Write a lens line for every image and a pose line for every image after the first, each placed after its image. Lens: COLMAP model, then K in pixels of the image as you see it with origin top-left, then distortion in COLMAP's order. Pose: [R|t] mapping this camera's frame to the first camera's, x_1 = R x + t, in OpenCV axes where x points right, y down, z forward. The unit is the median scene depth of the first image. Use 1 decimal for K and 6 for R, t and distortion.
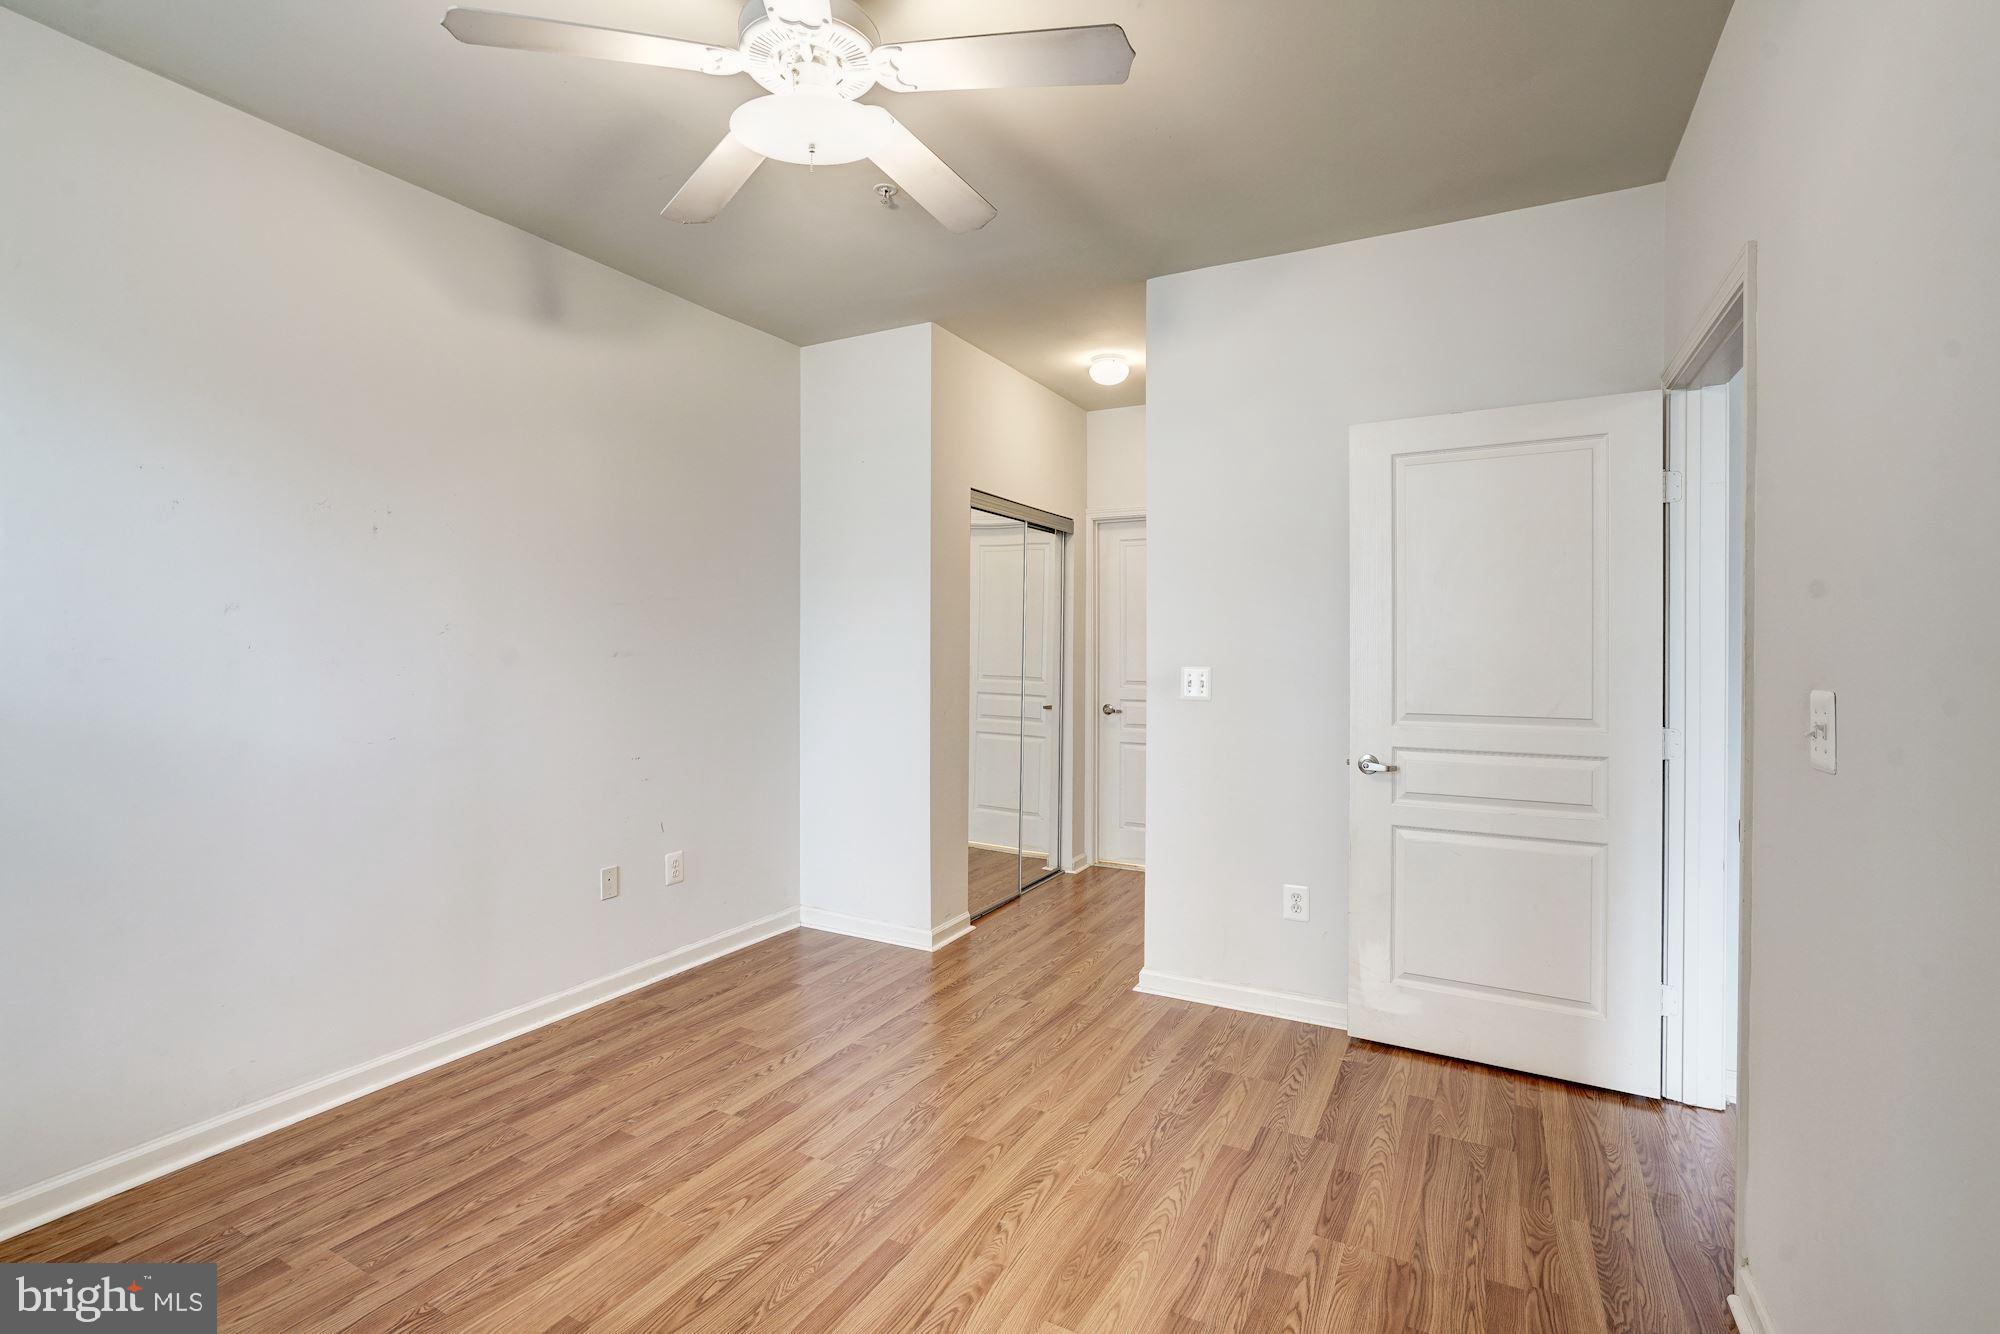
lens RADIAL K [[923.4, 0, 988.3], [0, 923.4, 672.1], [0, 0, 1]] dist [-0.050564, 0.028882]
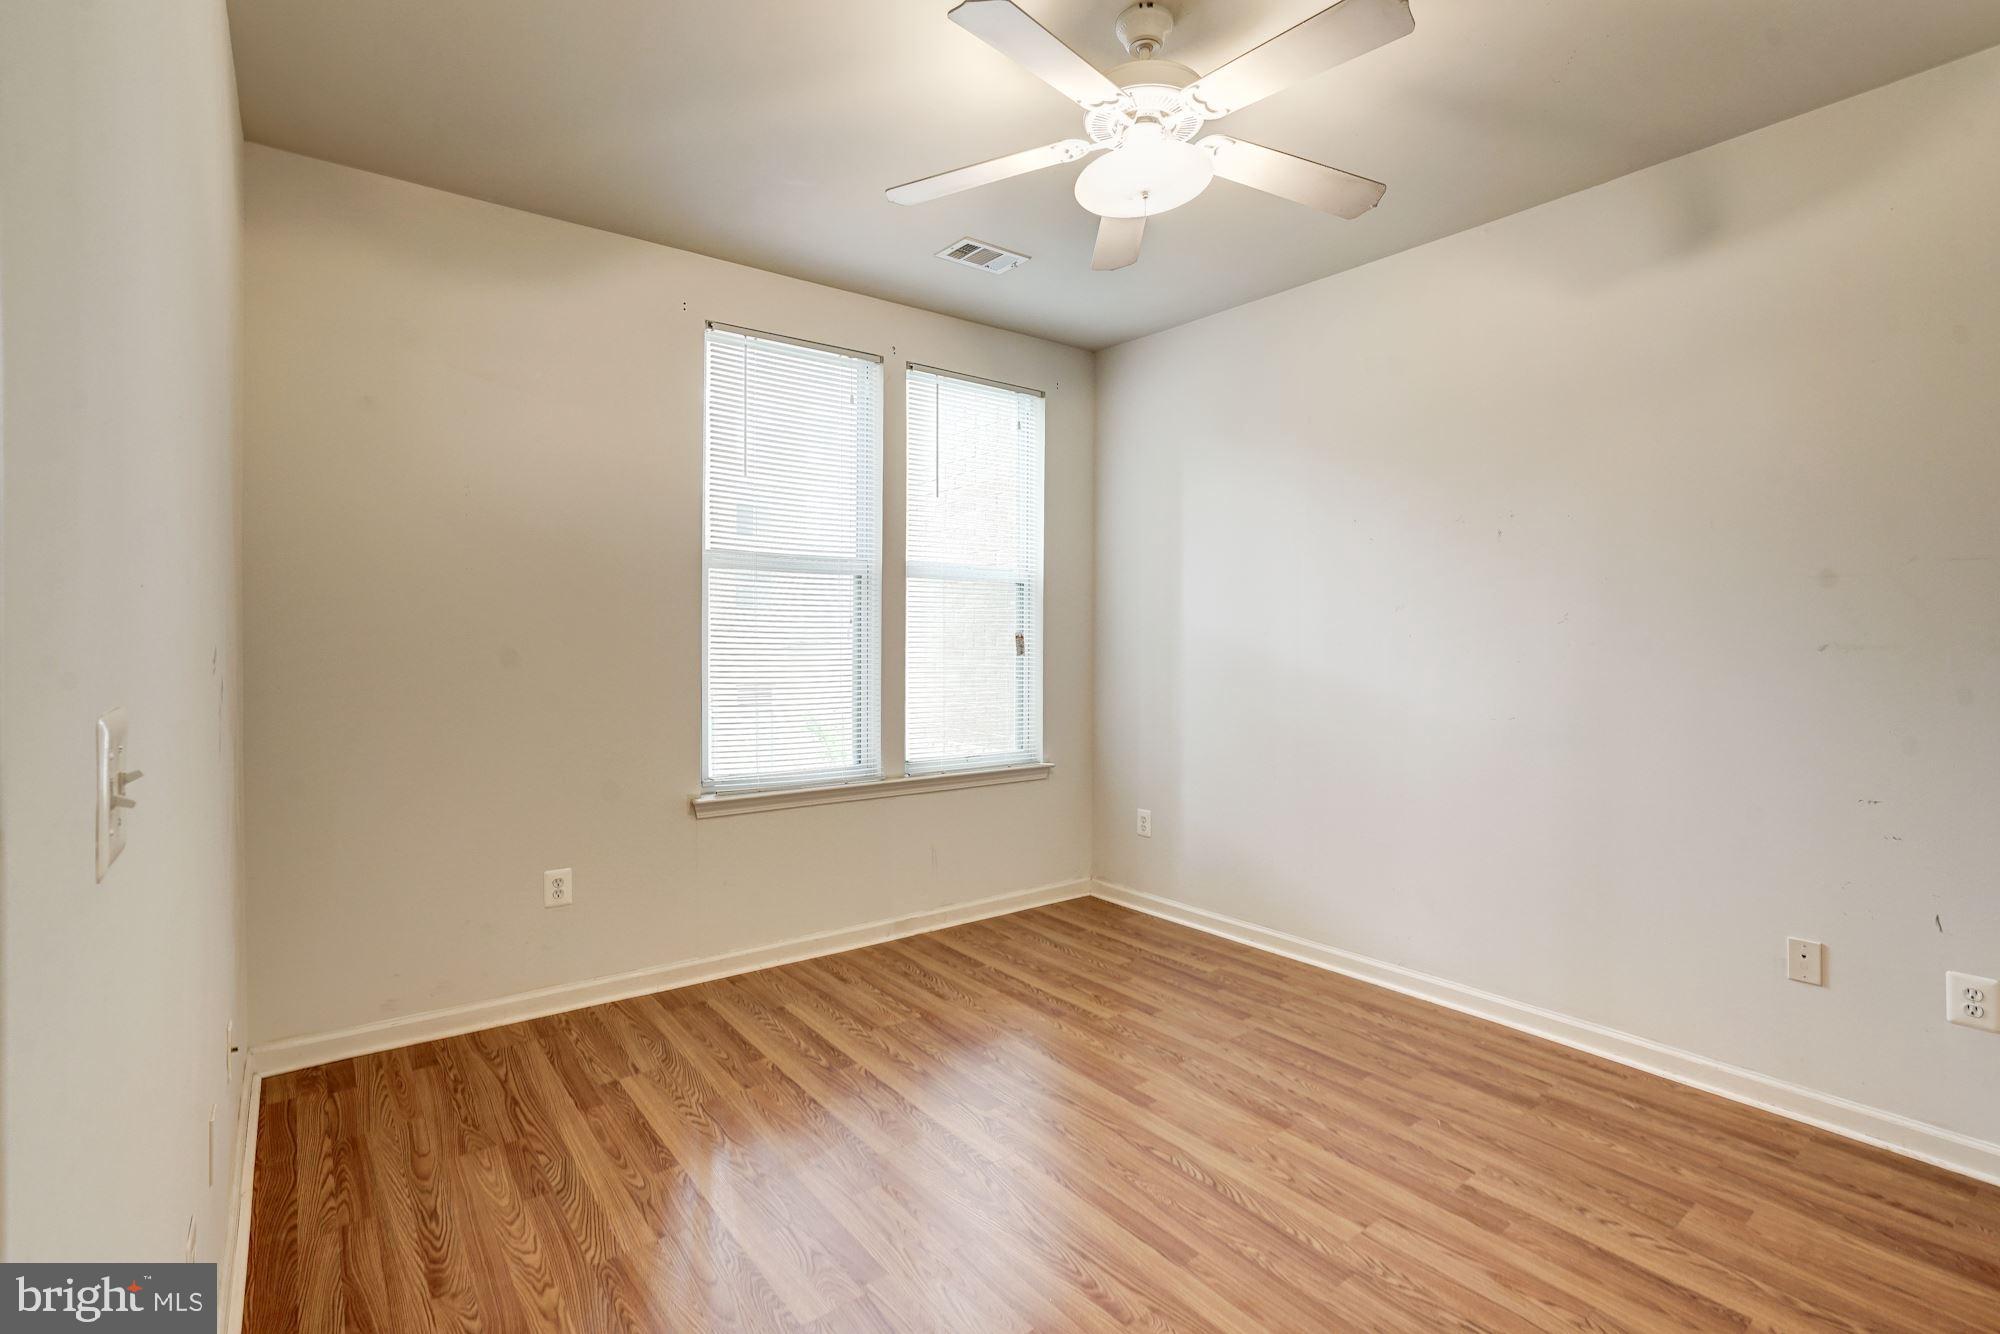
lens RADIAL K [[924.1, 0, 1000.0], [0, 924.1, 667.0], [0, 0, 1]] dist [-0.046537, 0.028682]
pose [[-0.398169, 0.028966, -0.916855, 0.605545], [-0.028657, 0.998621, 0.043994, -0.018944], [0.916864, 0.043791, -0.396790, 0.846647]]
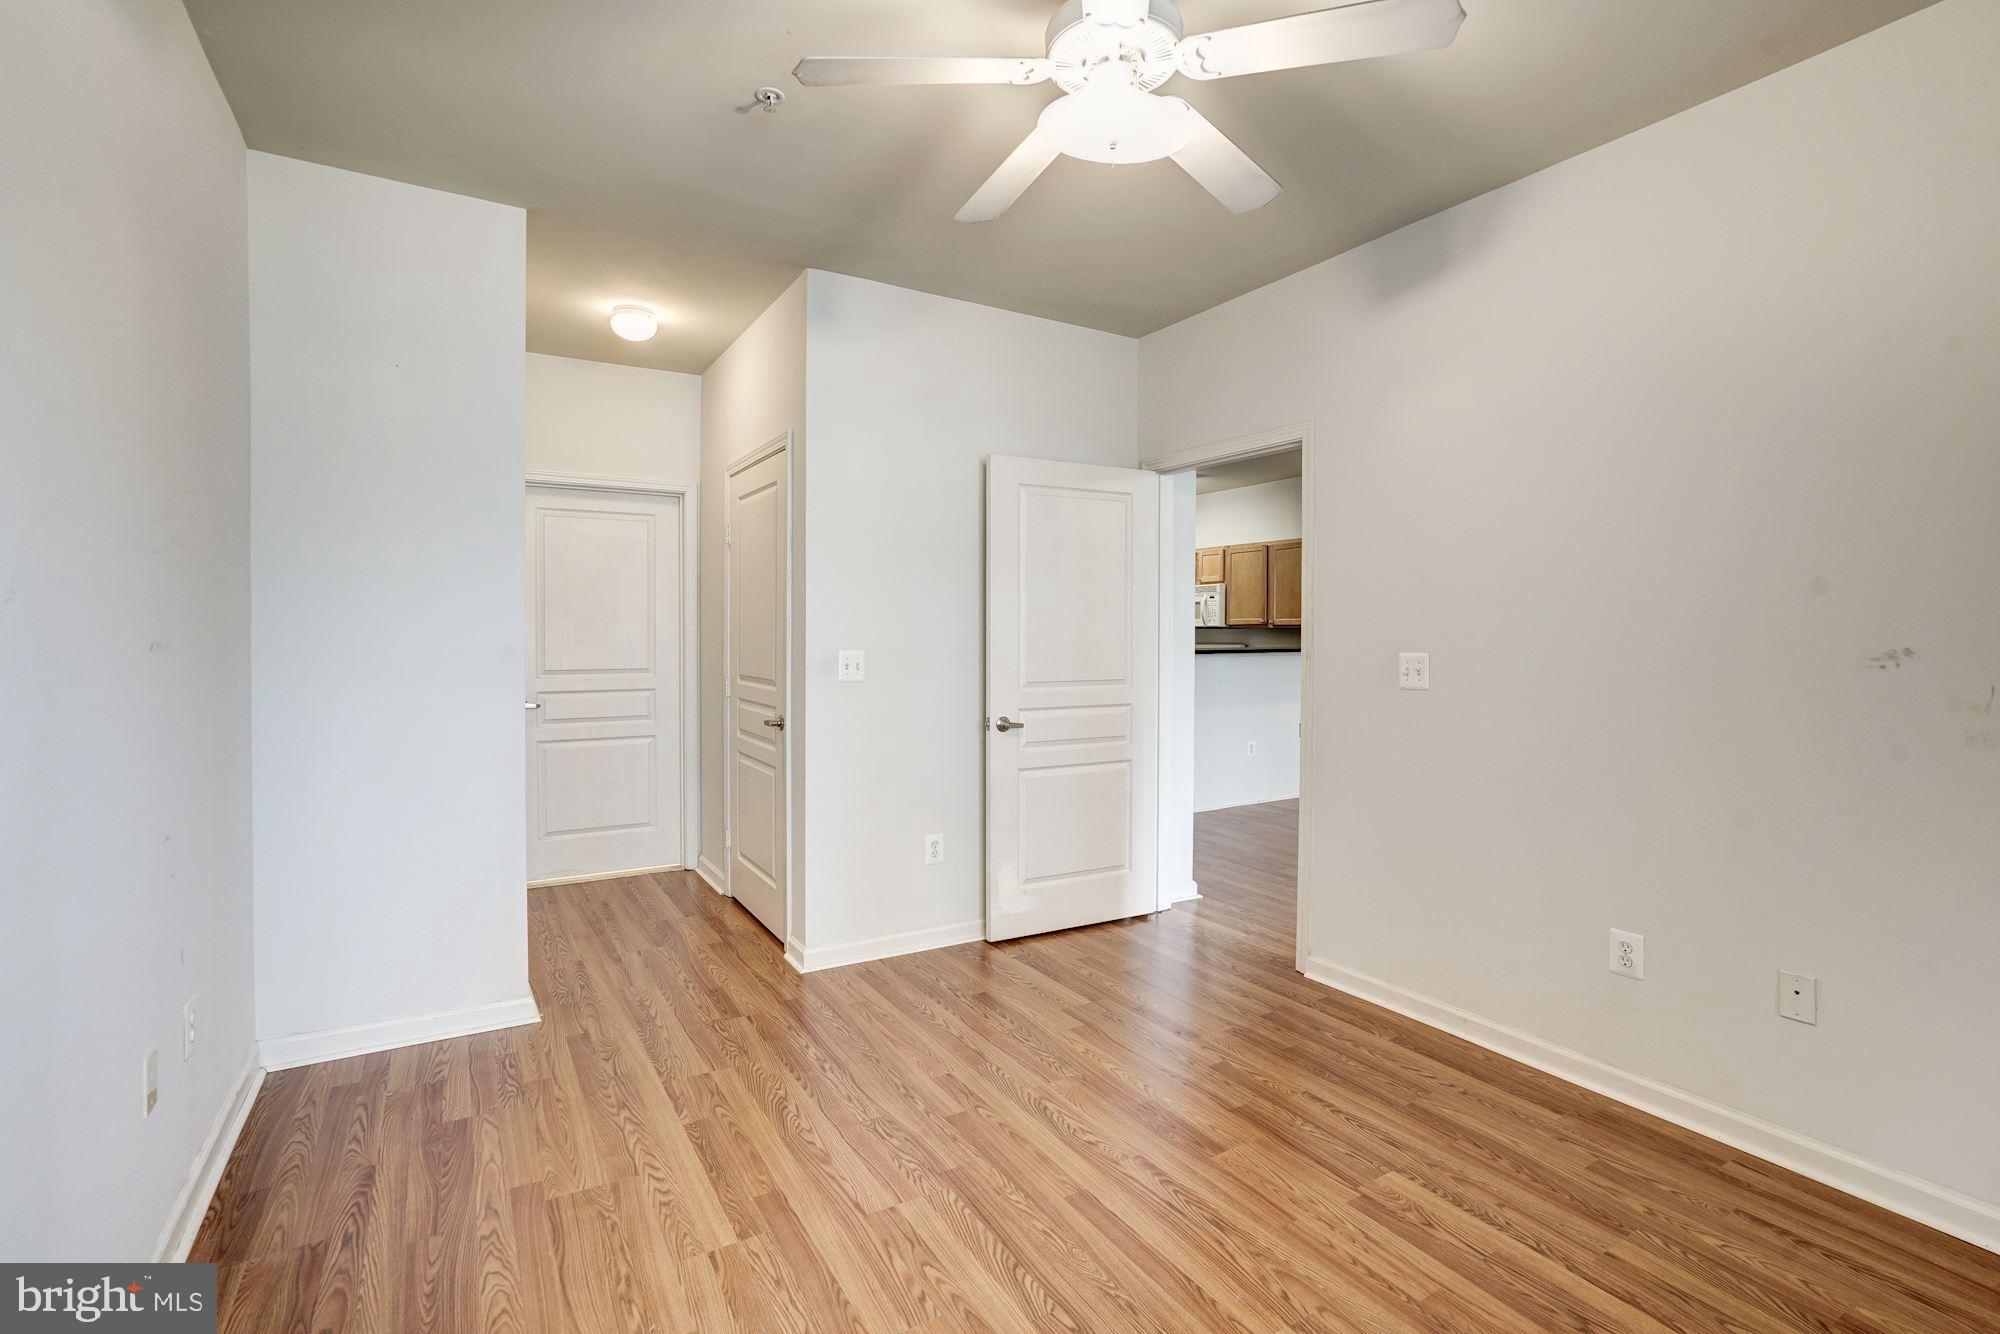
lens RADIAL K [[924.1, 0, 1000.0], [0, 924.1, 667.0], [0, 0, 1]] dist [-0.046537, 0.028682]
pose [[0.494865, -0.029700, 0.868462, -0.758573], [0.021521, 0.999528, 0.021919, -0.007958], [-0.868704, 0.007843, 0.495270, 0.393622]]
